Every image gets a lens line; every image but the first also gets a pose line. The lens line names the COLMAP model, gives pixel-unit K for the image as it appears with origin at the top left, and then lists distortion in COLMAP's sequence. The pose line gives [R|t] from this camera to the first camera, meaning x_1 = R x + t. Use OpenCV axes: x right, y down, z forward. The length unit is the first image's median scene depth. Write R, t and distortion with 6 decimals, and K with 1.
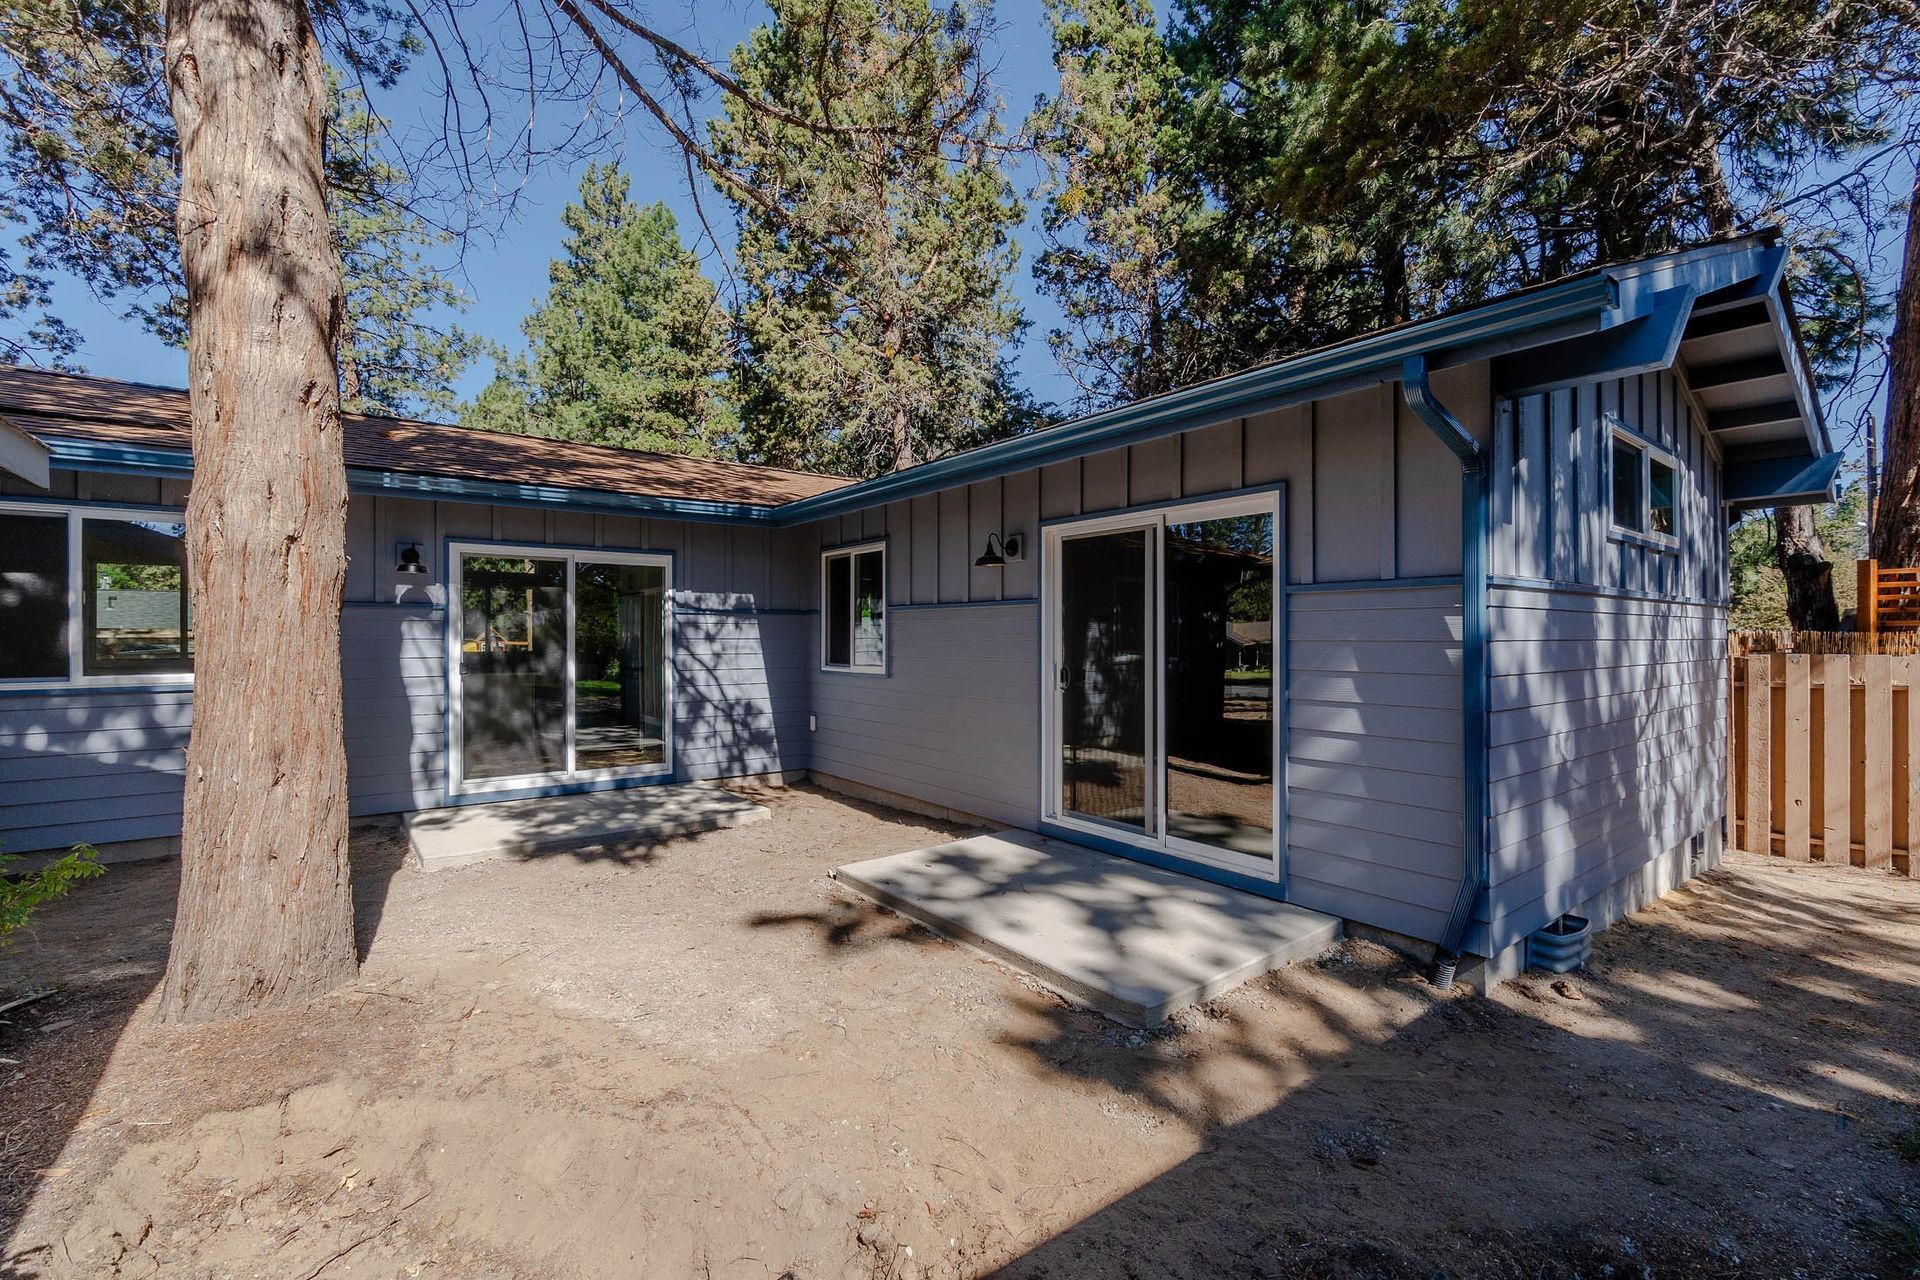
lens RADIAL K [[824.2, 0, 960.0], [0, 824.2, 640.0], [0, 0, 1]] dist [-0.007766, -0.000449]
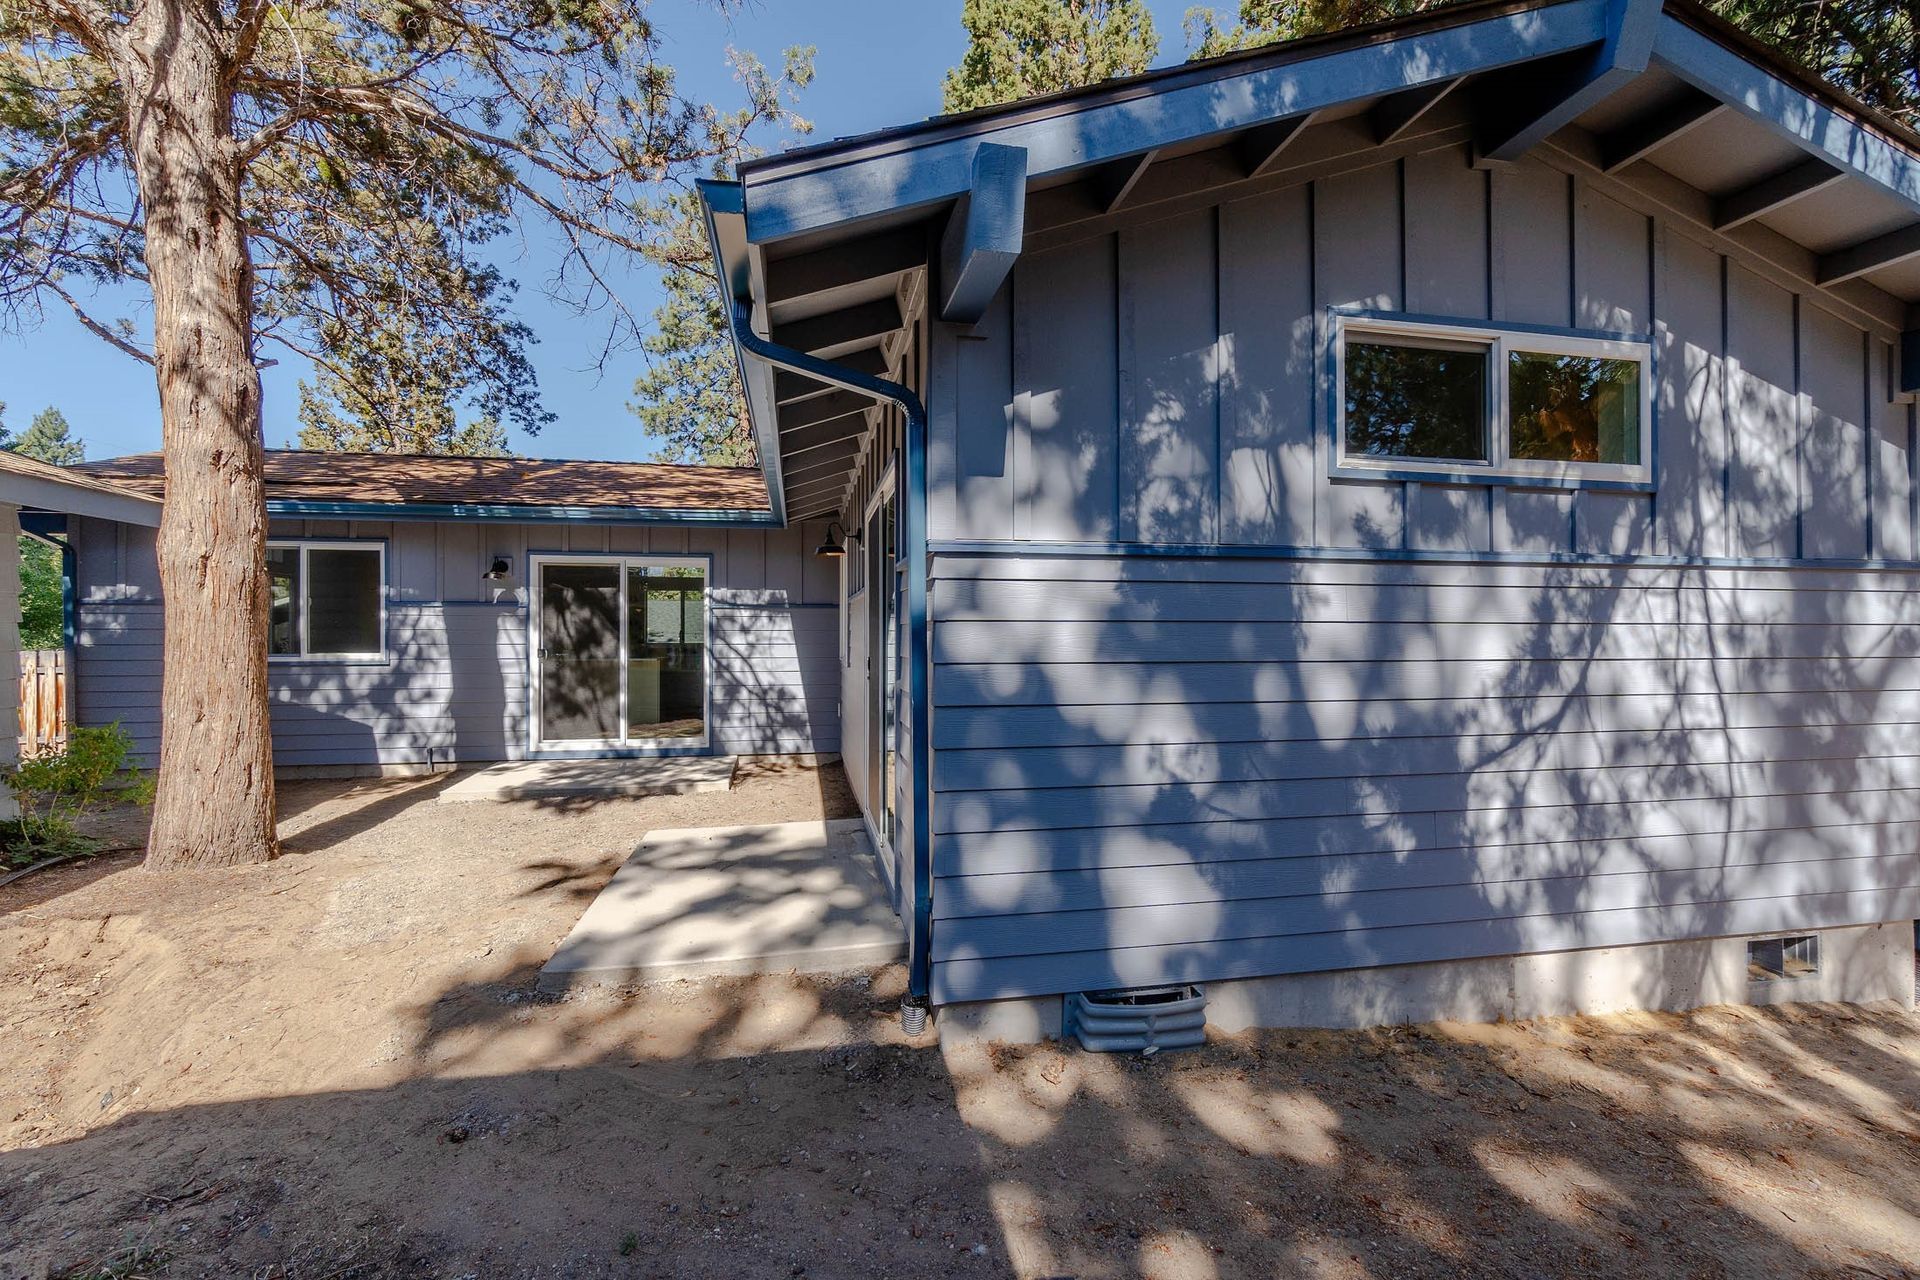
lens RADIAL K [[827.1, 0, 960.0], [0, 827.1, 640.0], [0, 0, 1]] dist [-0.011279, -0.000177]
pose [[0.894756, 0.003586, -0.446542, 0.568230], [-0.003180, 0.999994, 0.001660, 0.010379], [0.446545, -0.000065, 0.894761, 0.146669]]
